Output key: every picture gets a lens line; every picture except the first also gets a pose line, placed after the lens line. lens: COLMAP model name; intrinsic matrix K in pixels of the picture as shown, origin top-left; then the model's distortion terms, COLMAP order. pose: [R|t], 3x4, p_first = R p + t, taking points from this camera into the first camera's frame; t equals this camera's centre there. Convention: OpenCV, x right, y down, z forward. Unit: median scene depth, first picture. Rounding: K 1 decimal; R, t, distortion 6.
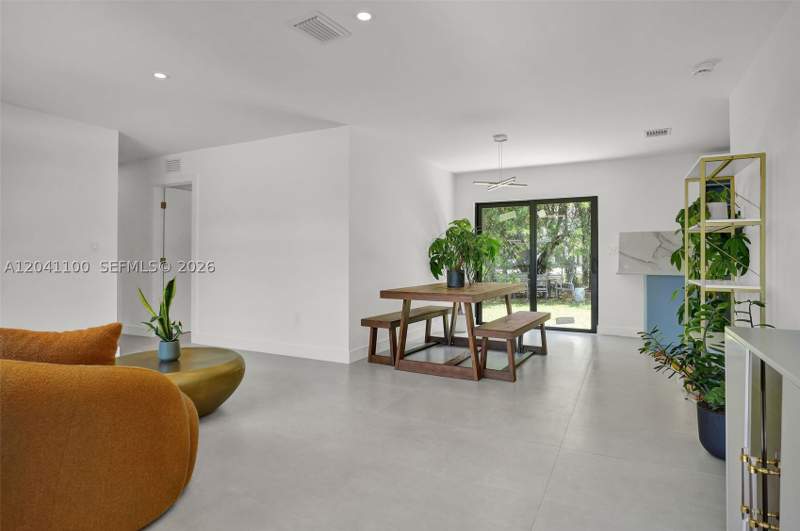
lens RADIAL K [[437.4, 0, 402.7], [0, 437.4, 259.4], [0, 0, 1]] dist [0.043329, -0.000303]
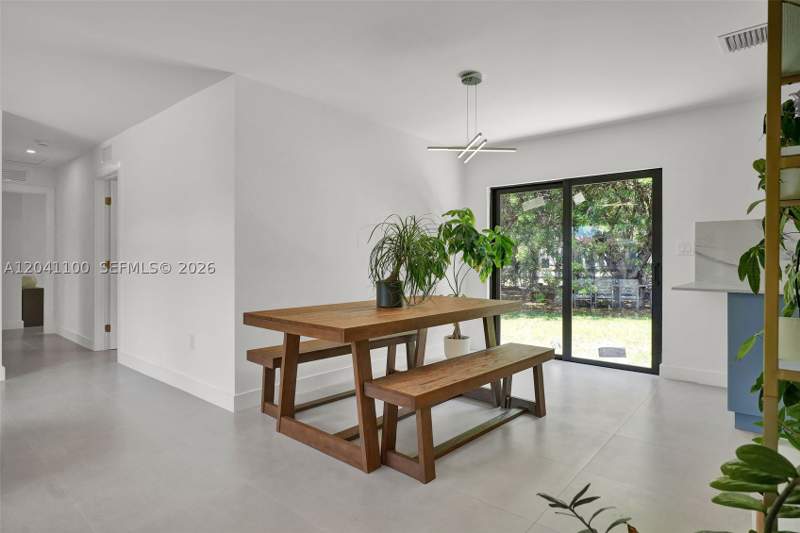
lens RADIAL K [[437.4, 0, 397.0], [0, 437.4, 266.1], [0, 0, 1]] dist [0.043329, -0.000303]
pose [[0.973964, 0.003199, -0.226680, 0.215180], [-0.000137, 0.999909, 0.013522, -0.005708], [0.226702, -0.013139, 0.973875, 0.273281]]
